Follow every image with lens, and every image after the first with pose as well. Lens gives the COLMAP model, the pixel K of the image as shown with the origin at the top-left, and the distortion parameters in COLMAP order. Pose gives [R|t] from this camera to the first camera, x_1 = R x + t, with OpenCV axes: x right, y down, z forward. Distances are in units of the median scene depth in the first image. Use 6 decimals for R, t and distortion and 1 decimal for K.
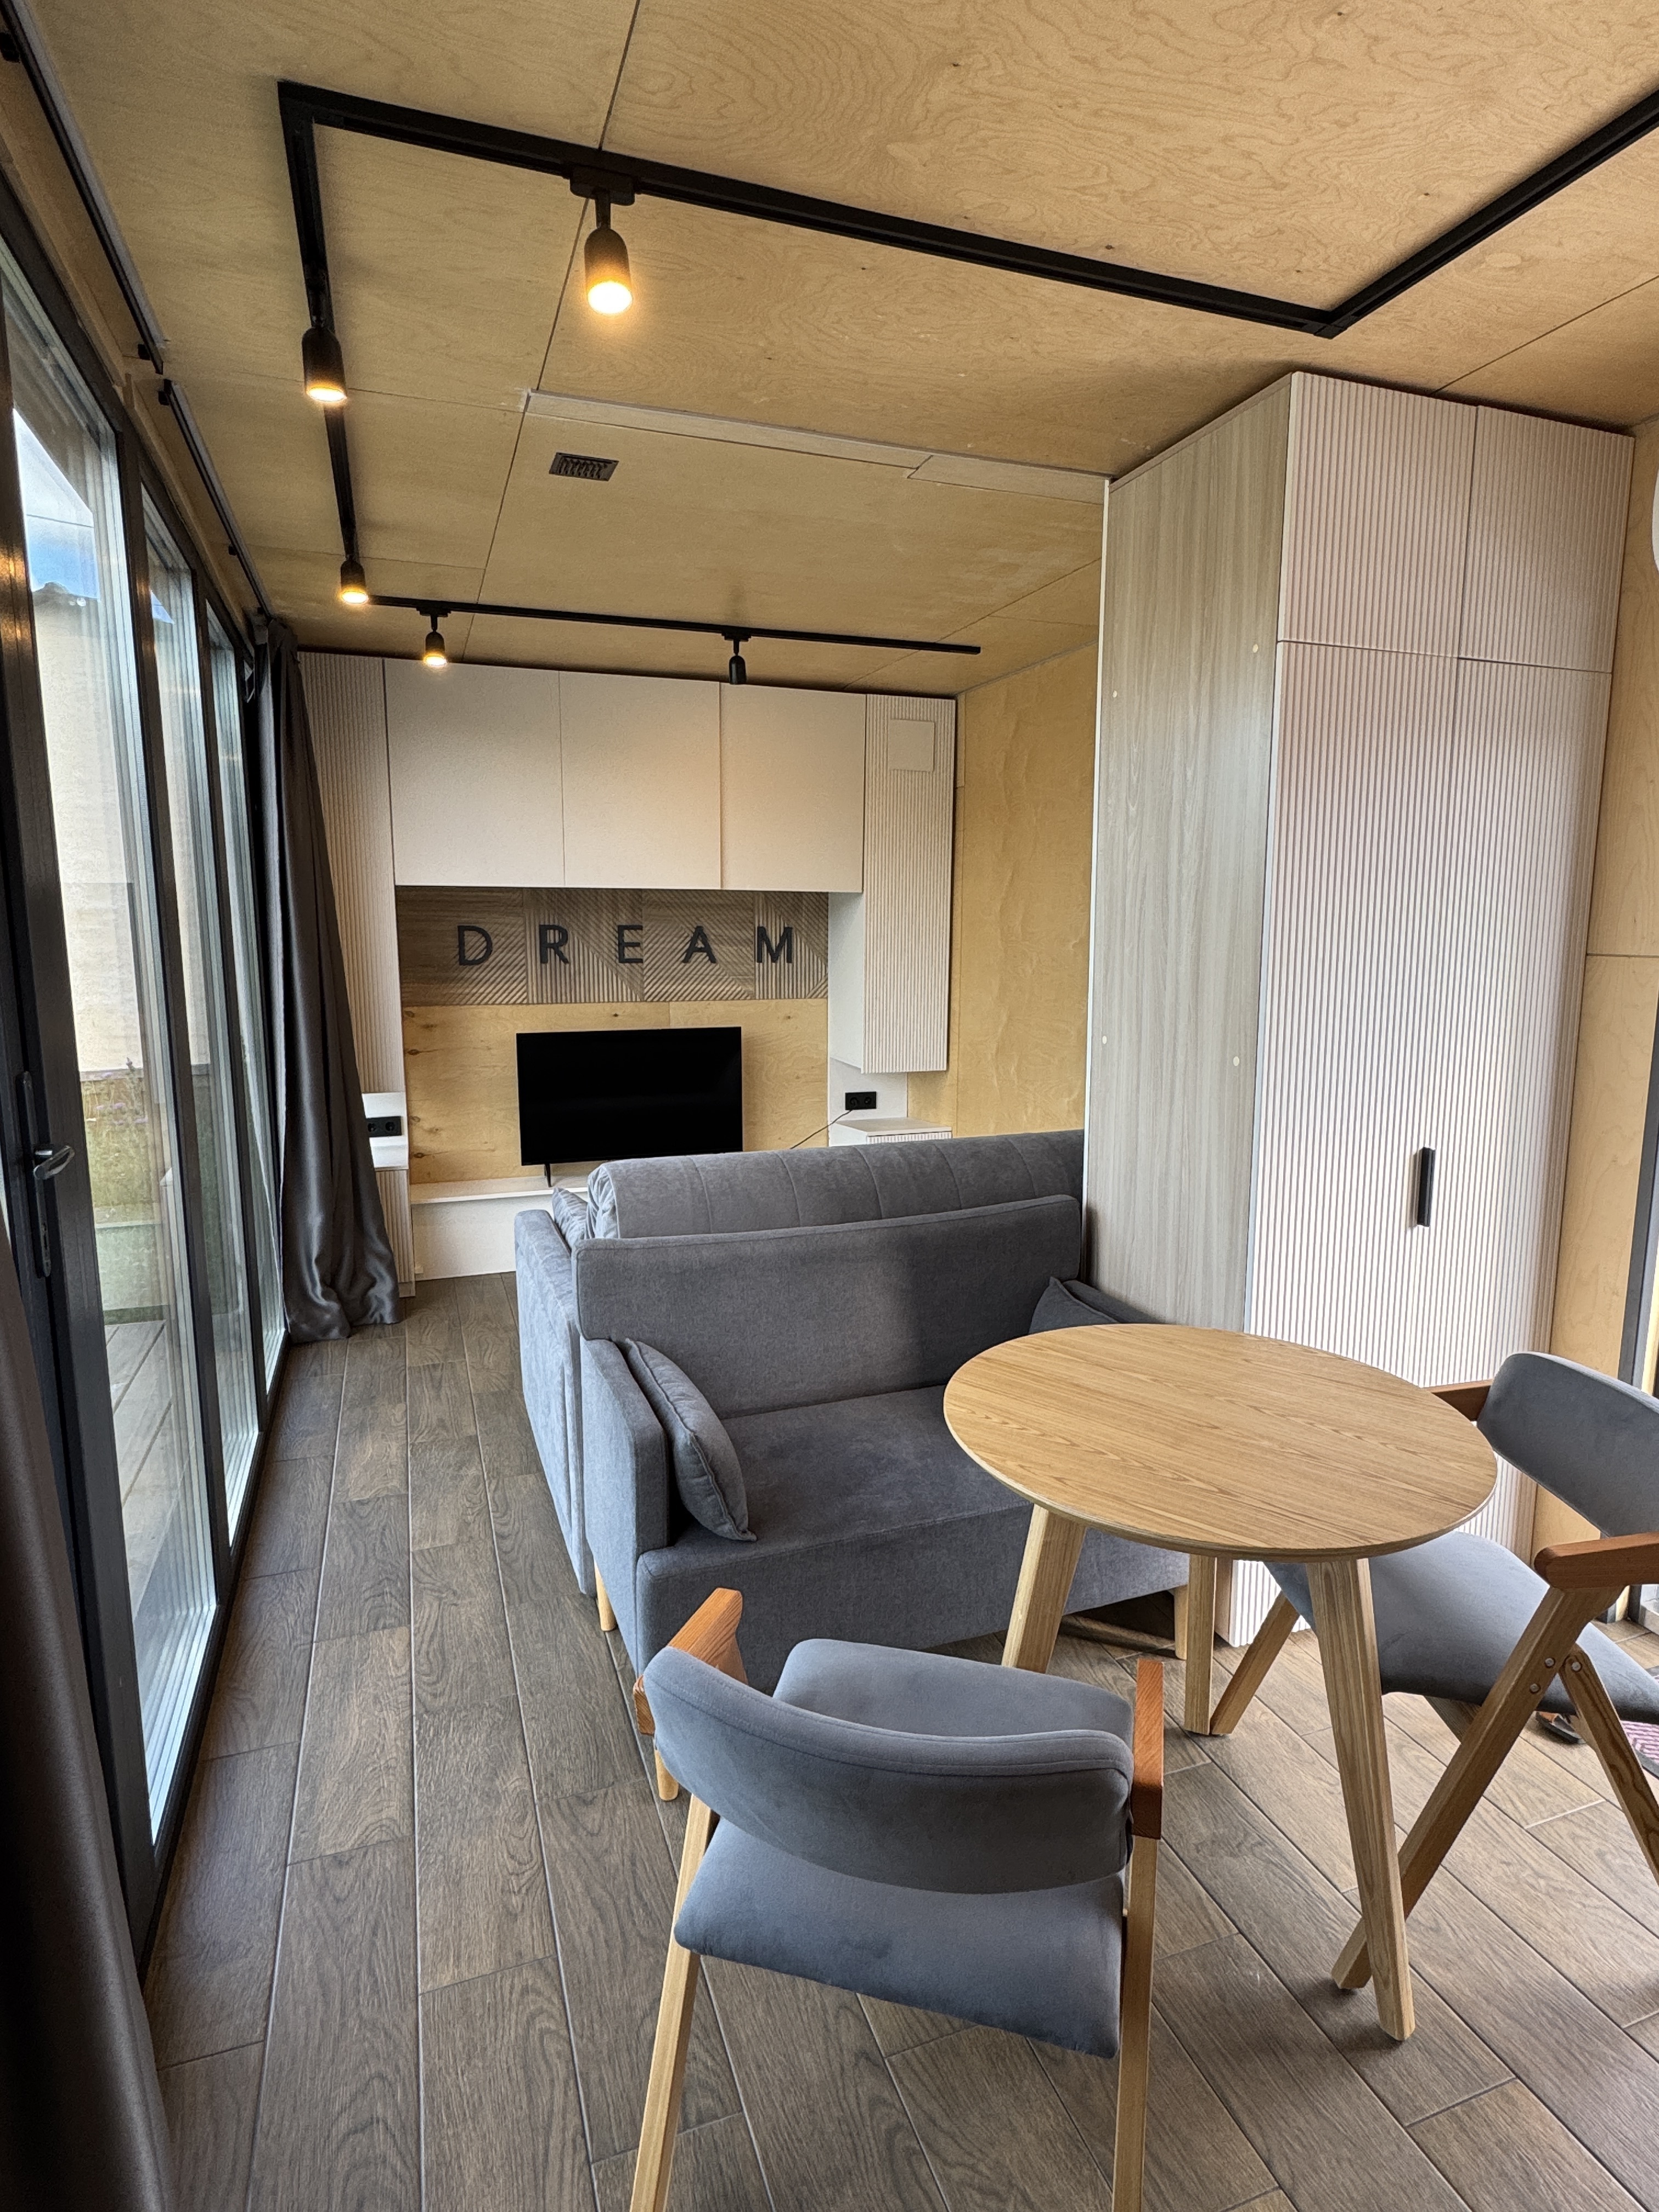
lens RADIAL K [[1172.0, 0, 829.9], [0, 1172.0, 1098.9], [0, 0, 1]] dist [-0.005783, -0.001382]
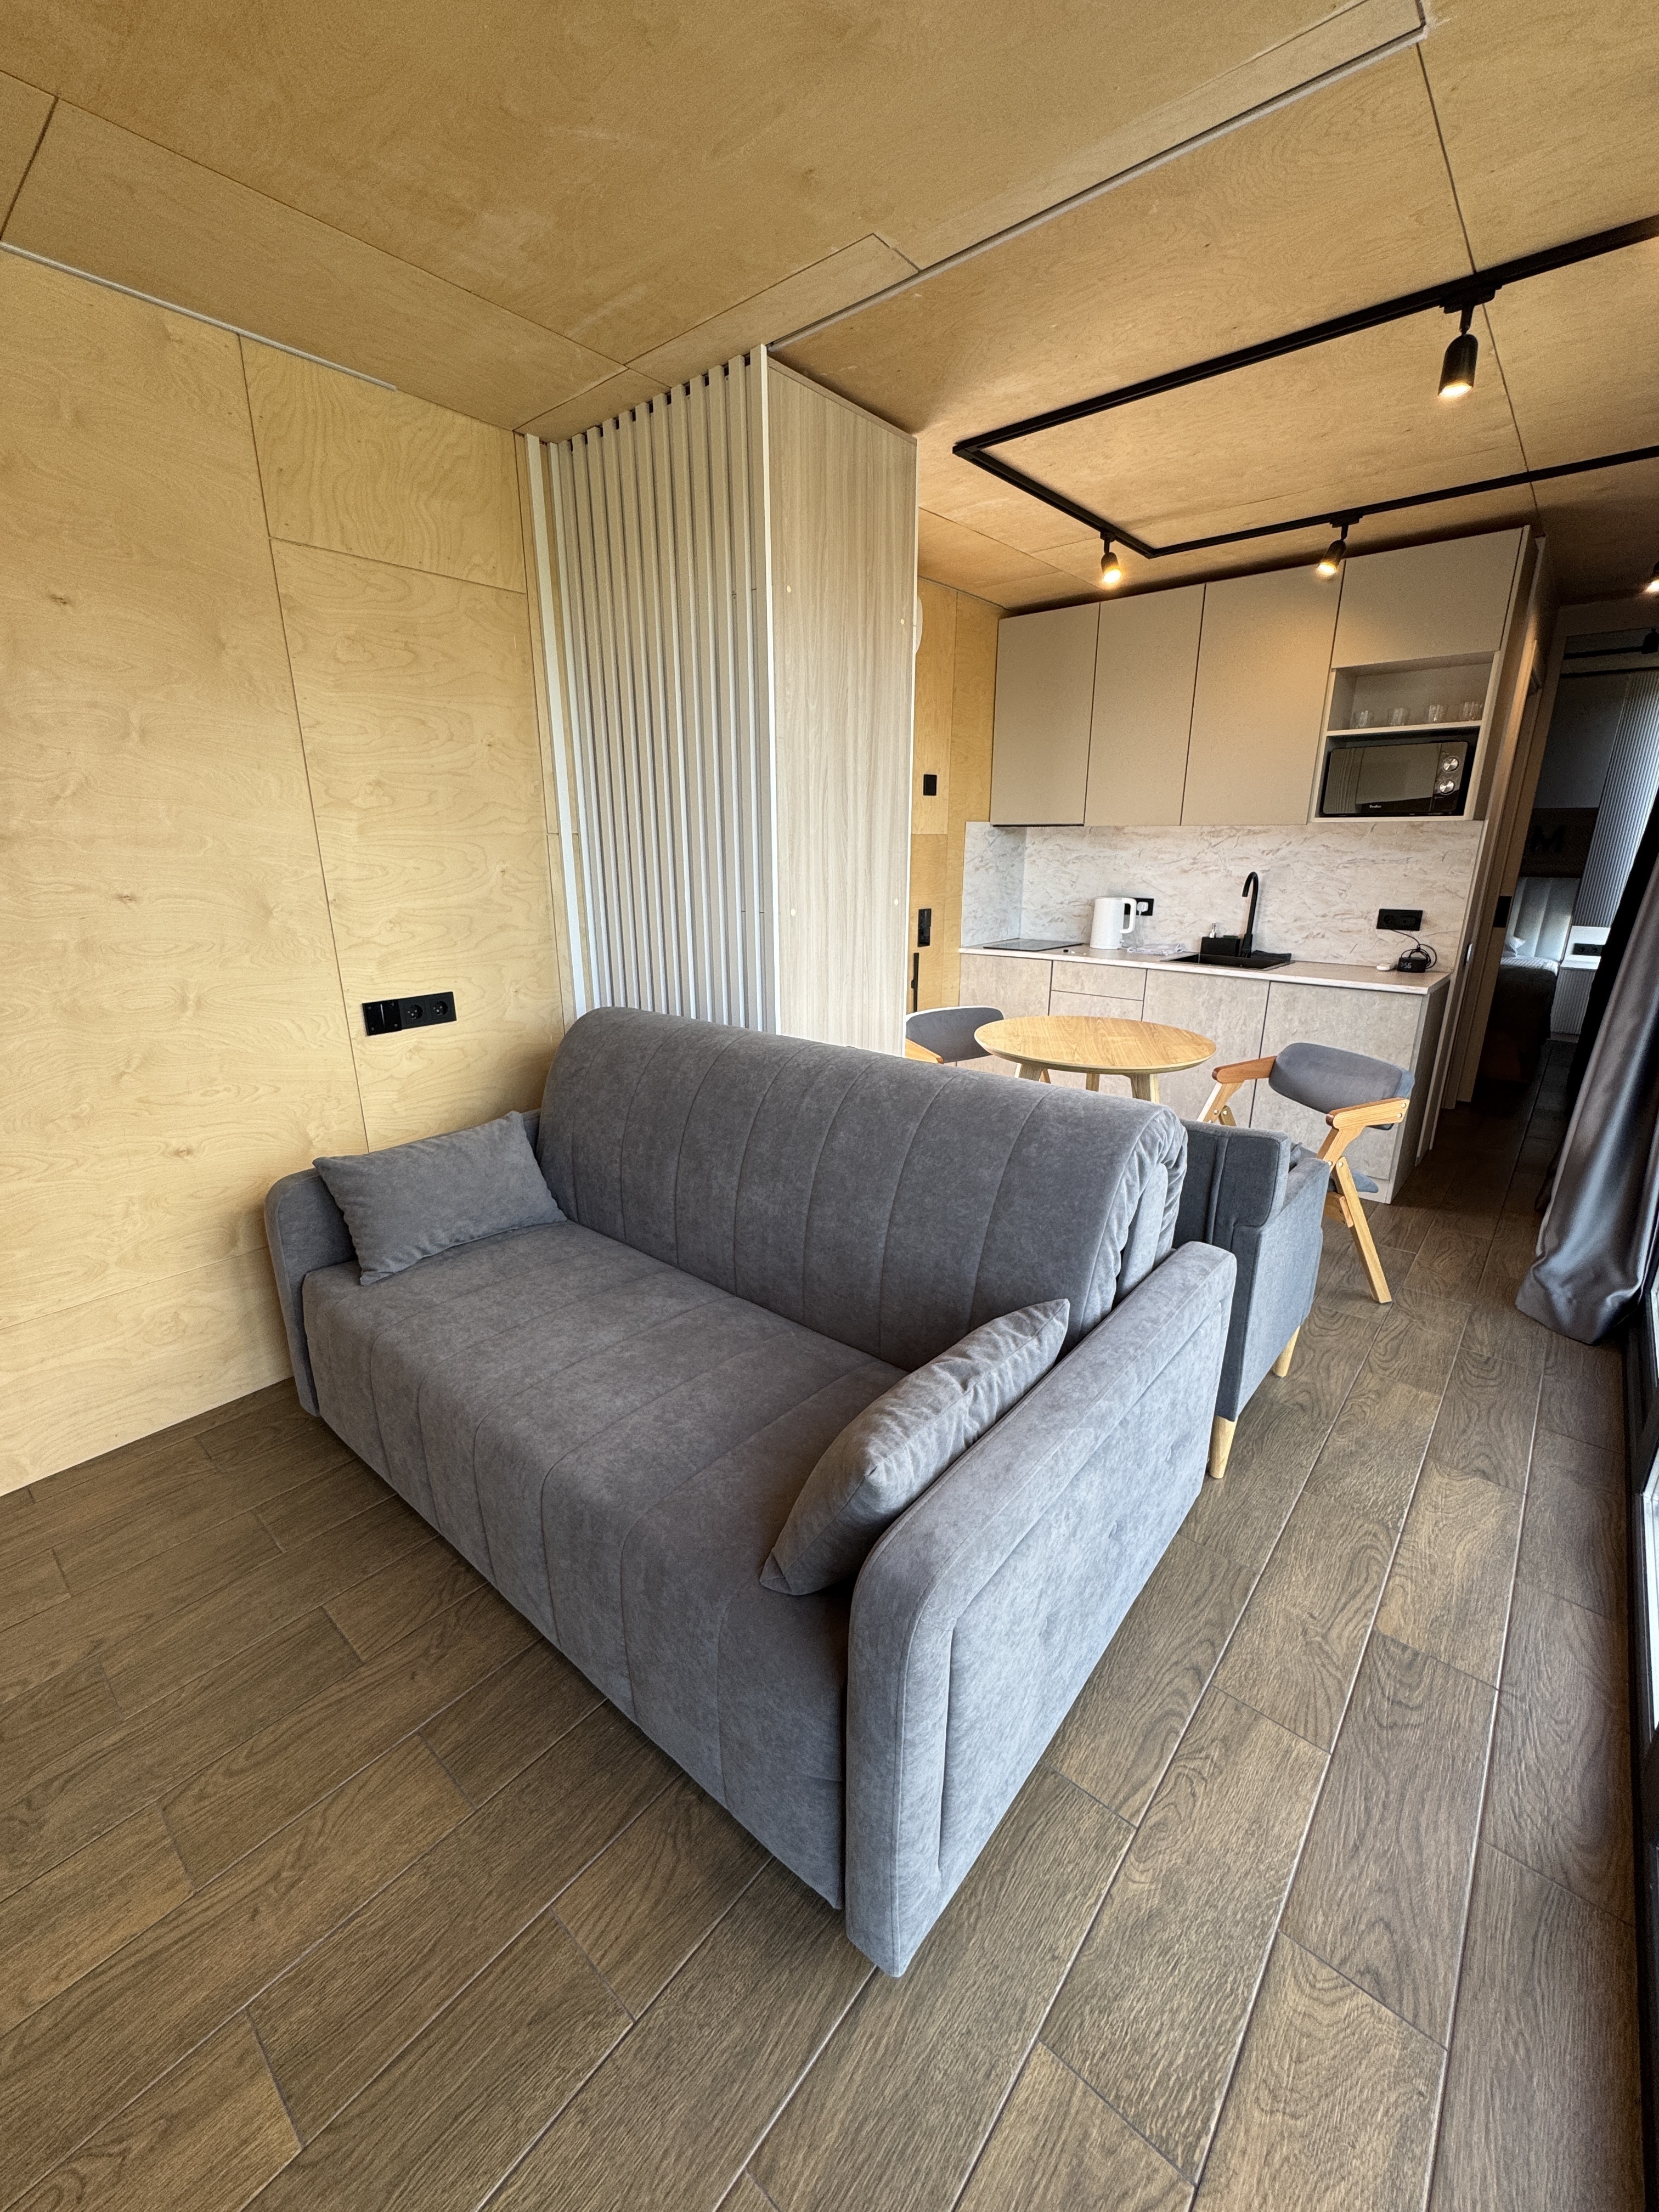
lens RADIAL K [[879.0, 0, 835.4], [0, 879.0, 1102.5], [0, 0, 1]] dist [-0.004161, 0.000224]
pose [[-0.492961, -0.251425, 0.832931, -0.358324], [0.131583, 0.924780, 0.357025, -0.116262], [-0.860044, 0.285599, -0.422798, 0.890876]]
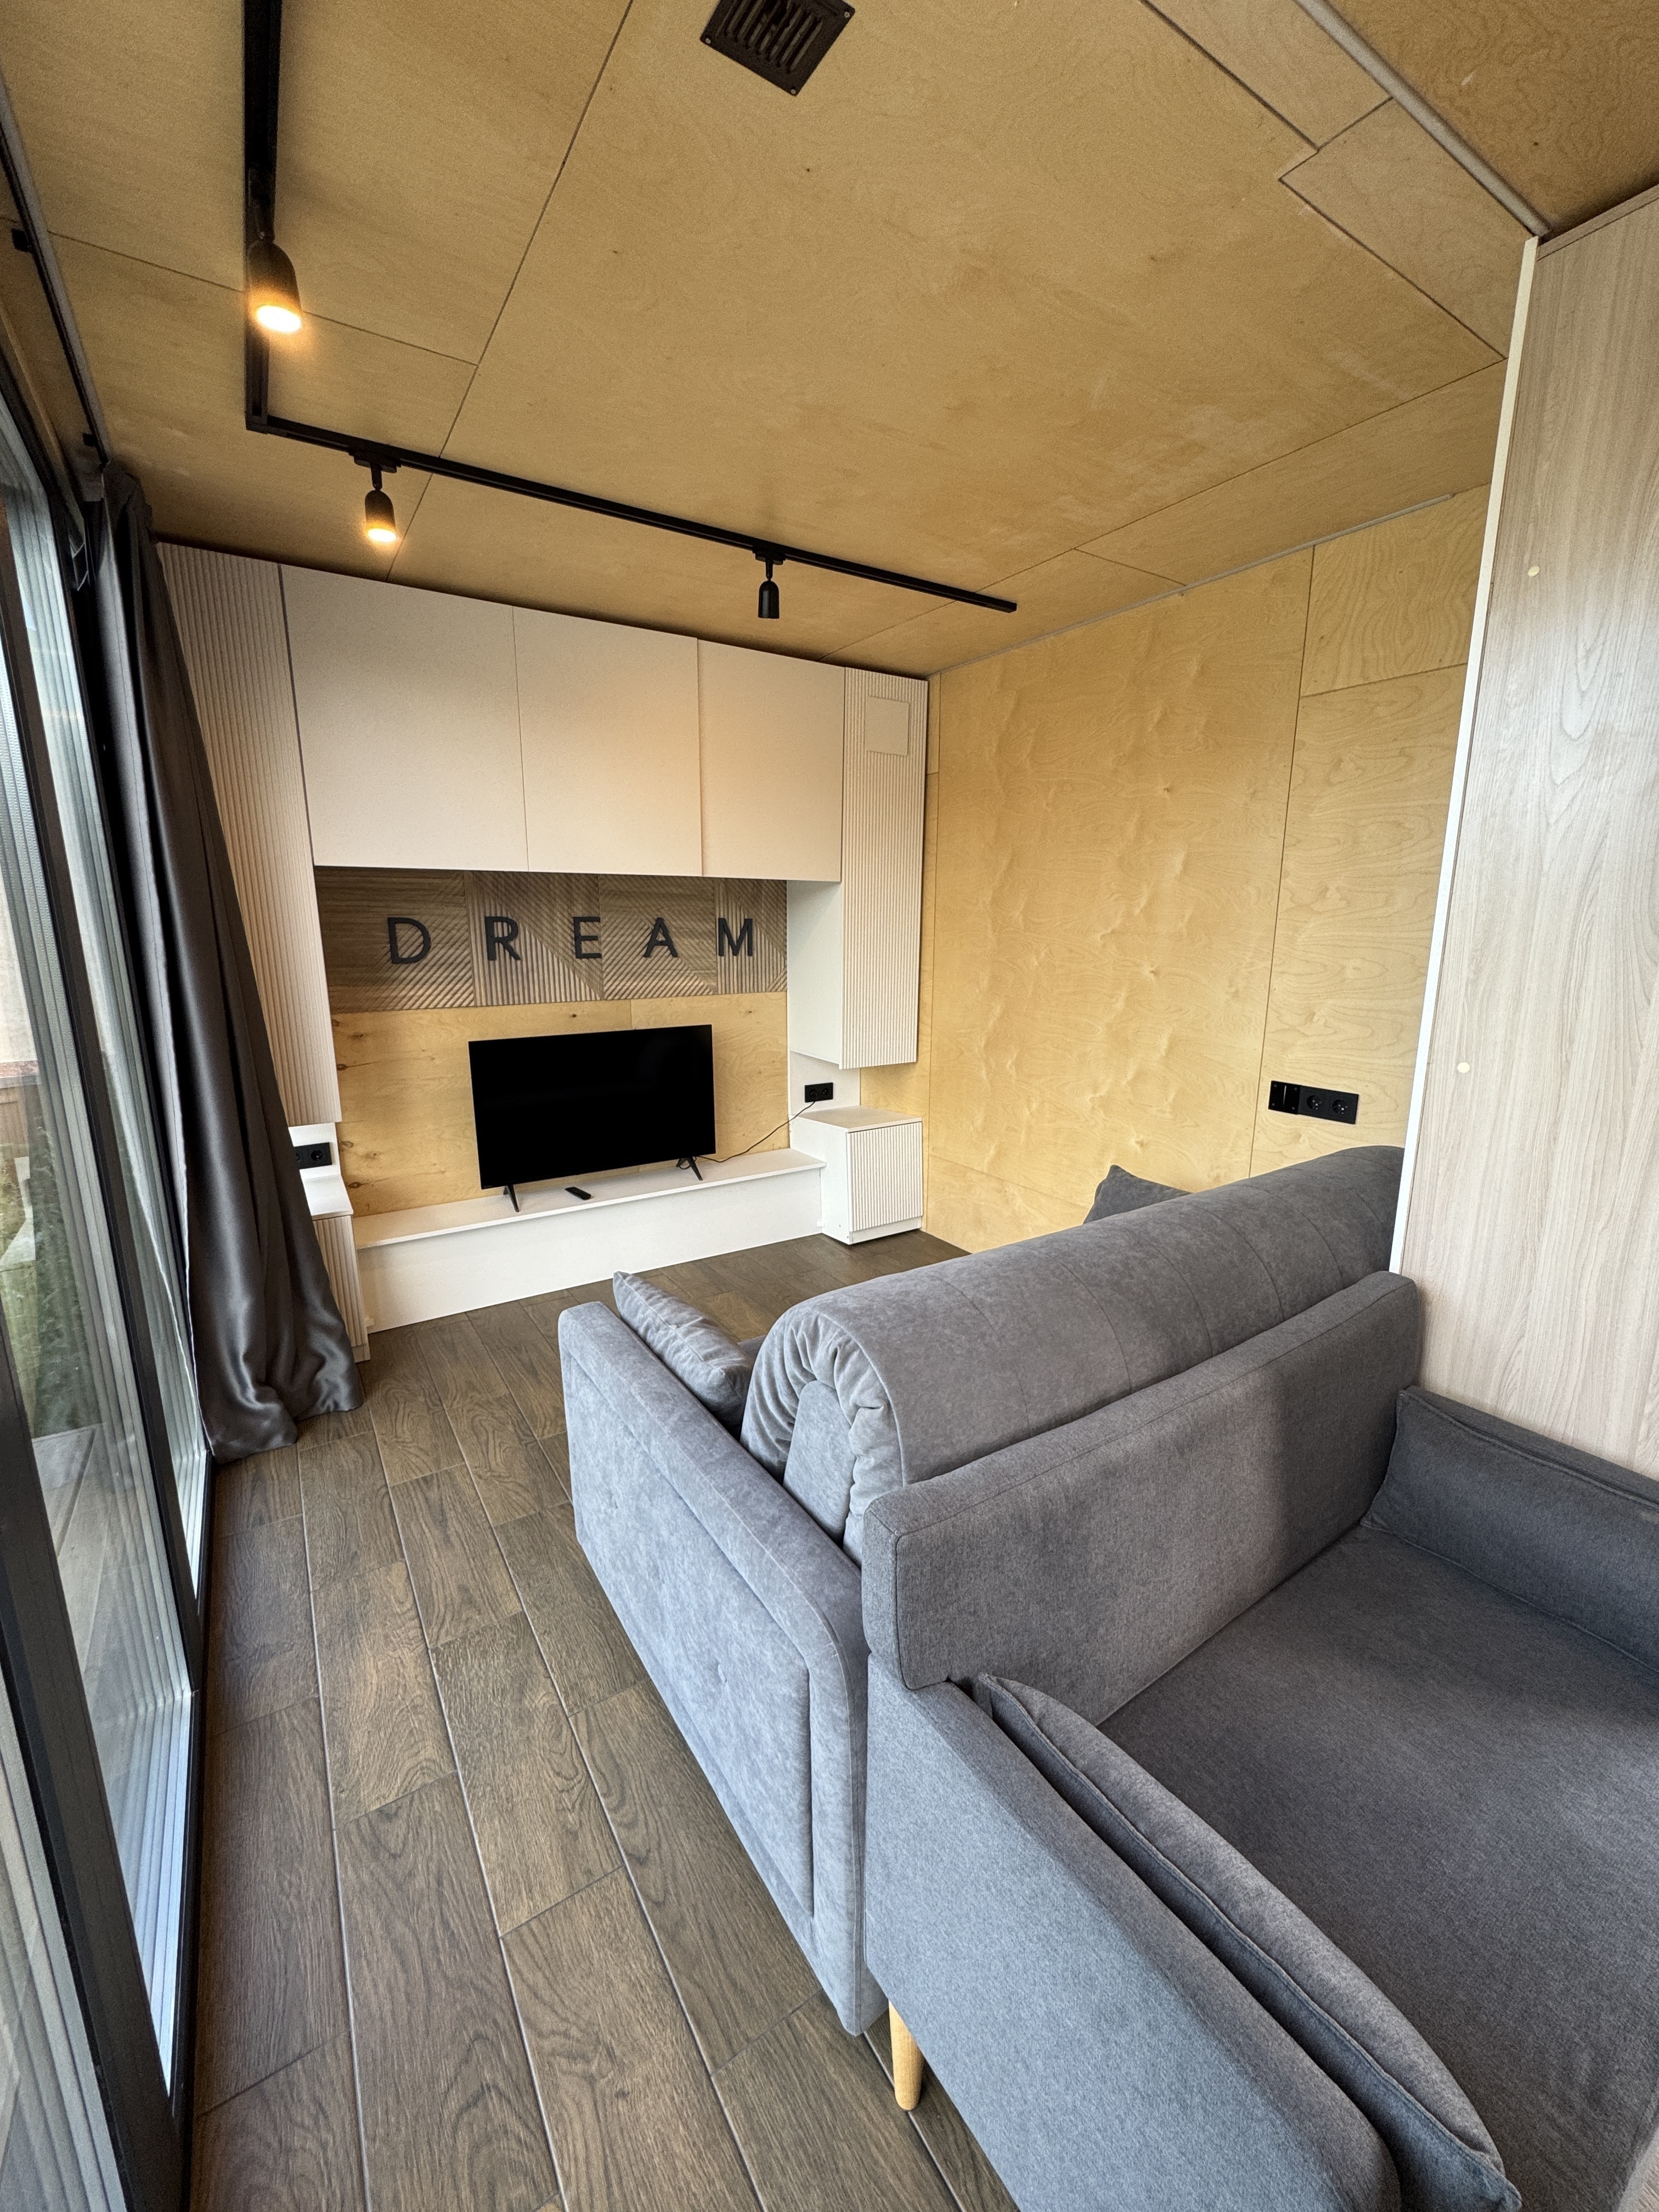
lens RADIAL K [[879.0, 0, 829.7], [0, 879.0, 1101.5], [0, 0, 1]] dist [-0.004161, 0.000224]
pose [[0.974741, -0.047229, 0.218288, -0.177551], [0.034812, 0.997568, 0.060386, -0.048982], [-0.220609, -0.051262, 0.974014, 0.353237]]
